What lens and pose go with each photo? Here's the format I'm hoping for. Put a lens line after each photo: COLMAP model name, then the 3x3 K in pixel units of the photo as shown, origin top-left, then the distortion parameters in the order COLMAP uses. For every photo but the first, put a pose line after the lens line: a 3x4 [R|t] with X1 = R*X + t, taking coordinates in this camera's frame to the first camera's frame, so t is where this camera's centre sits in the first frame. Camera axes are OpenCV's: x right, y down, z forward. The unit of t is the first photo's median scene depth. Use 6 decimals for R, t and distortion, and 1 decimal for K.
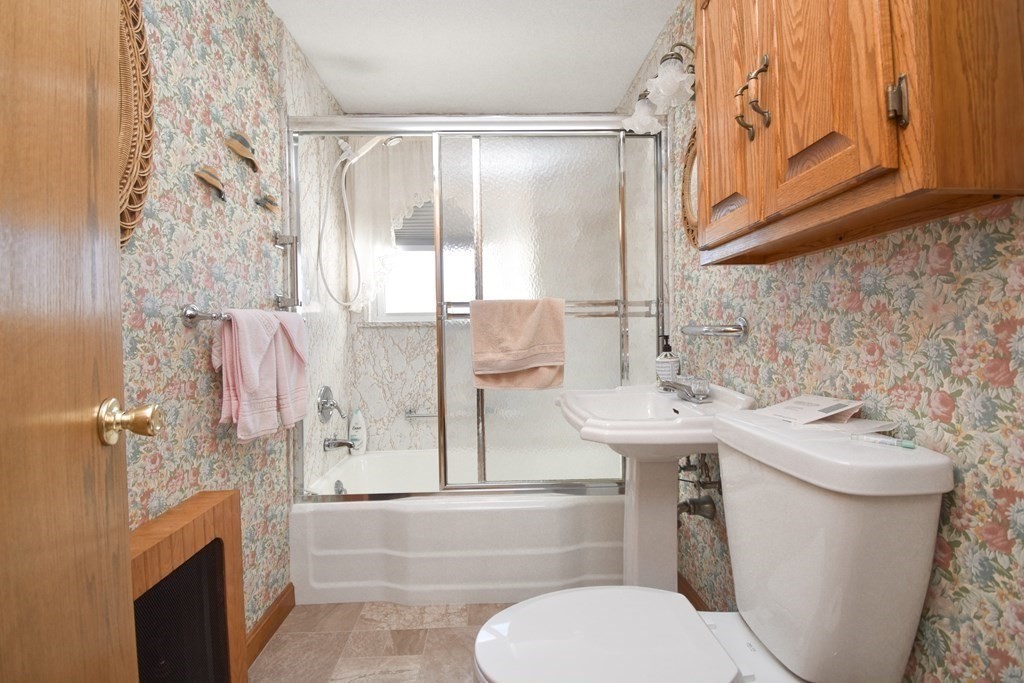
lens RADIAL K [[468.9, 0, 508.8], [0, 468.9, 339.7], [0, 0, 1]] dist [0.002614, -0.016967]
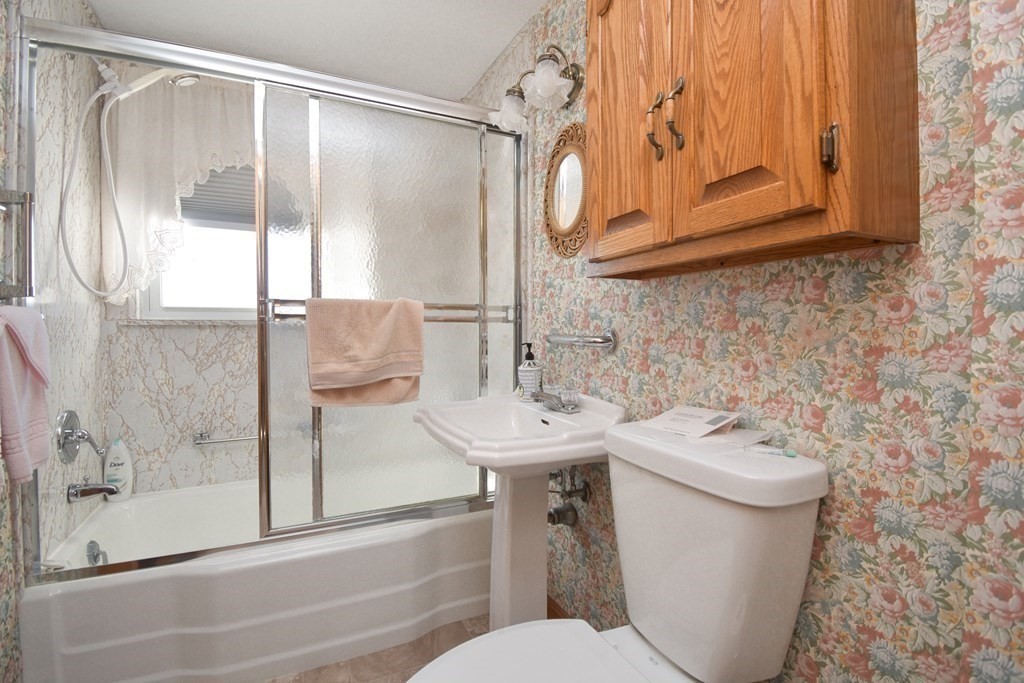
lens RADIAL K [[479.9, 0, 513.3], [0, 479.9, 337.1], [0, 0, 1]] dist [0.021936, -0.030580]
pose [[0.909755, 0.007262, 0.415081, -0.168132], [-0.009393, 0.999951, 0.003093, -0.037909], [-0.415038, -0.006713, 0.909779, 0.157256]]
